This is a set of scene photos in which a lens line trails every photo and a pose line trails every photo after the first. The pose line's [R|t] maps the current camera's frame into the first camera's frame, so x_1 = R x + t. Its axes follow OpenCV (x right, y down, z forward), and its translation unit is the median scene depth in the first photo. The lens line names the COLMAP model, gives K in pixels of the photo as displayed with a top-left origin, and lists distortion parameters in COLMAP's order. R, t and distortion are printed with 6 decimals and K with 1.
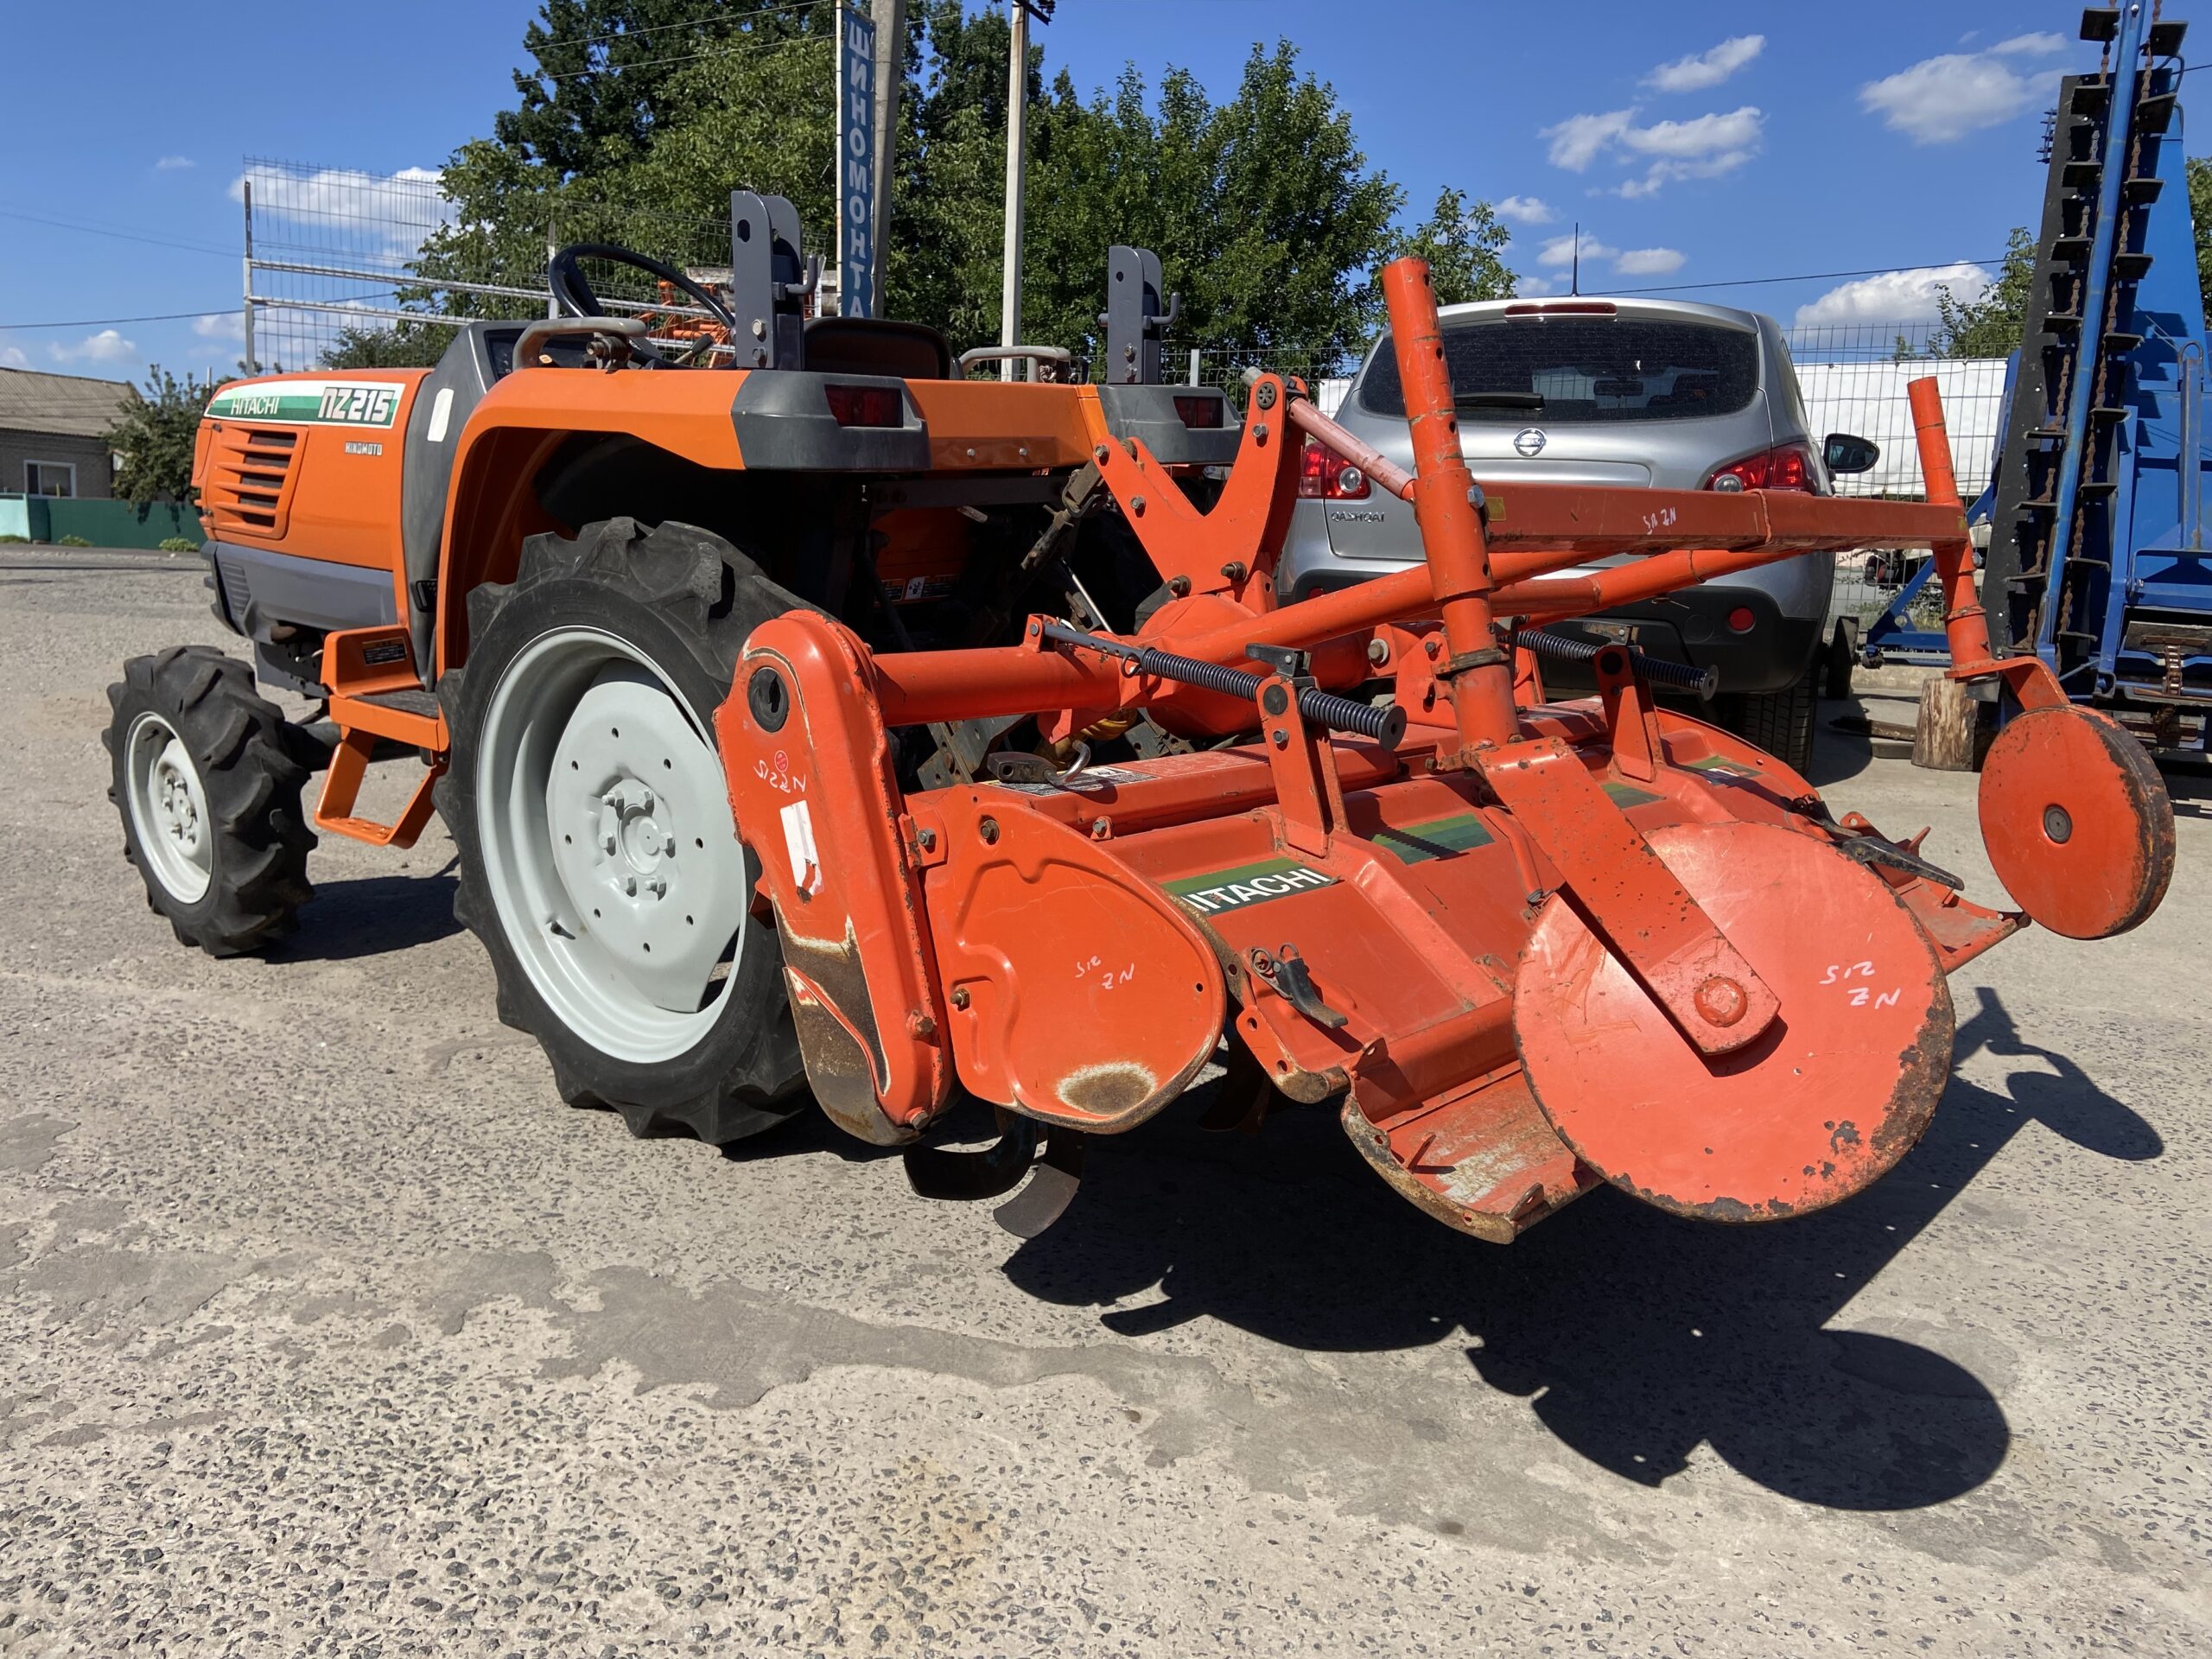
lens RADIAL K [[1721.7, 0, 1106.0], [0, 1721.7, 829.5], [0, 0, 1]] dist [0.006593, -0.005090]
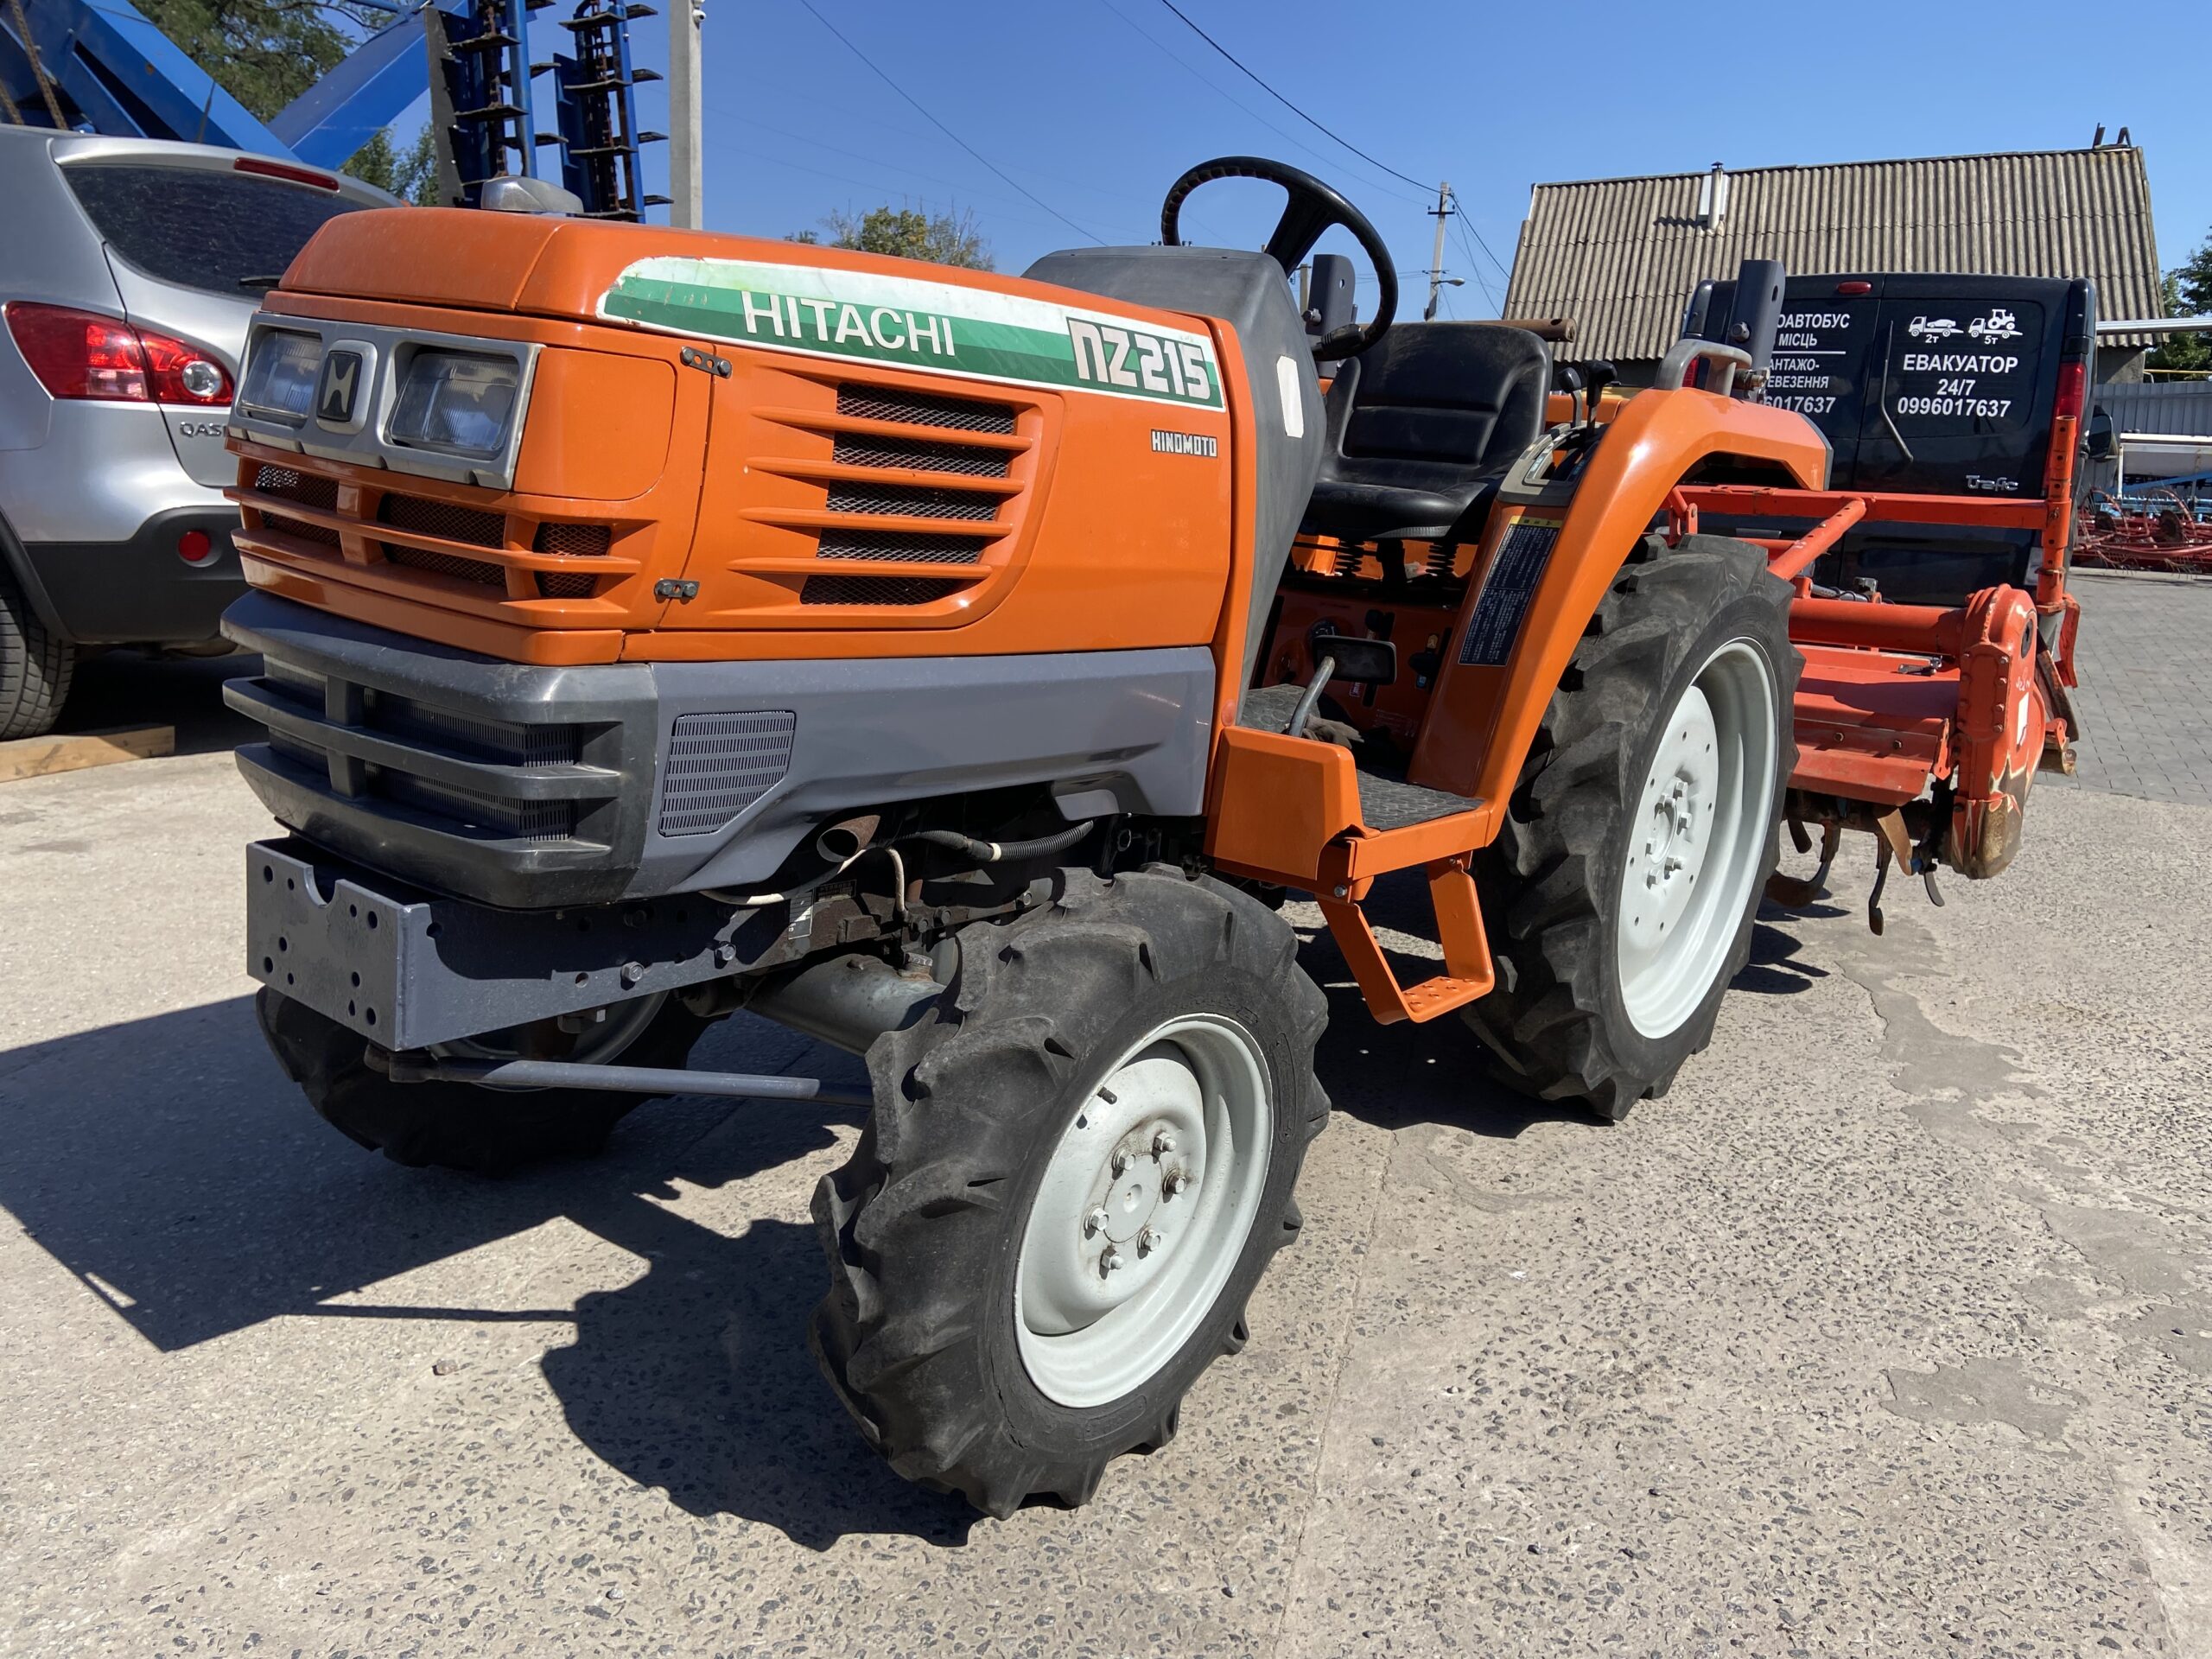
lens RADIAL K [[1721.7, 0, 1106.0], [0, 1721.7, 829.5], [0, 0, 1]] dist [0.006593, -0.005090]
pose [[-0.025418, -0.245347, 0.969102, -1.119437], [0.133724, 0.959868, 0.246517, -0.266388], [-0.990693, 0.135858, 0.008411, 1.139570]]
